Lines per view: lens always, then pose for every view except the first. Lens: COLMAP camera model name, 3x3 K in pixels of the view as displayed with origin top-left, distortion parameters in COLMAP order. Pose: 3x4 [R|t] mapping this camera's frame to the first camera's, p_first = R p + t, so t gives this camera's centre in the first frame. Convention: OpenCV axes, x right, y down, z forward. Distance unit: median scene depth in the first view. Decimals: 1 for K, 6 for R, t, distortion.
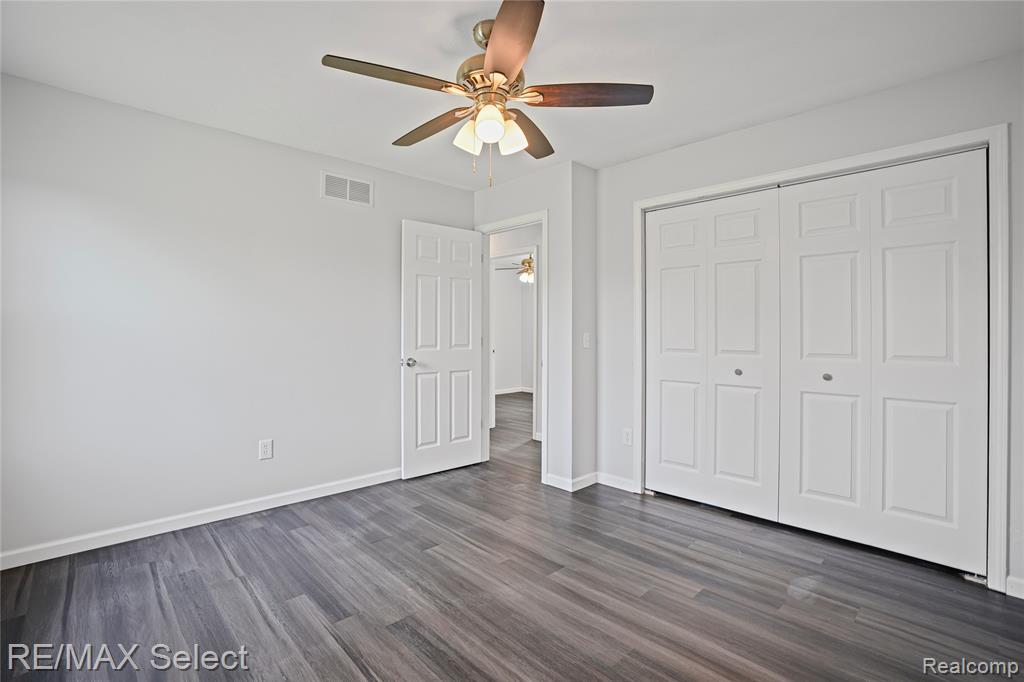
lens RADIAL K [[487.1, 0, 519.1], [0, 487.1, 342.1], [0, 0, 1]] dist [-0.076978, 0.033680]
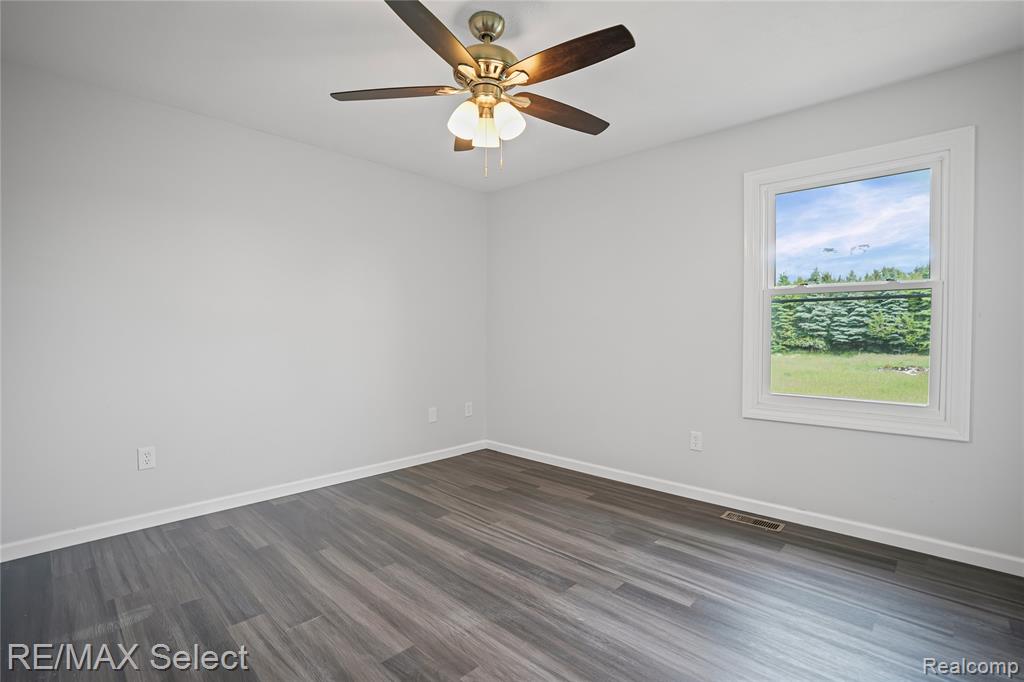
lens RADIAL K [[487.1, 0, 519.1], [0, 487.1, 342.1], [0, 0, 1]] dist [-0.076978, 0.033680]
pose [[-0.999016, -0.004250, -0.044157, -0.083481], [-0.006289, 0.998915, 0.046144, -0.024883], [0.043913, 0.046377, -0.997958, 1.981665]]
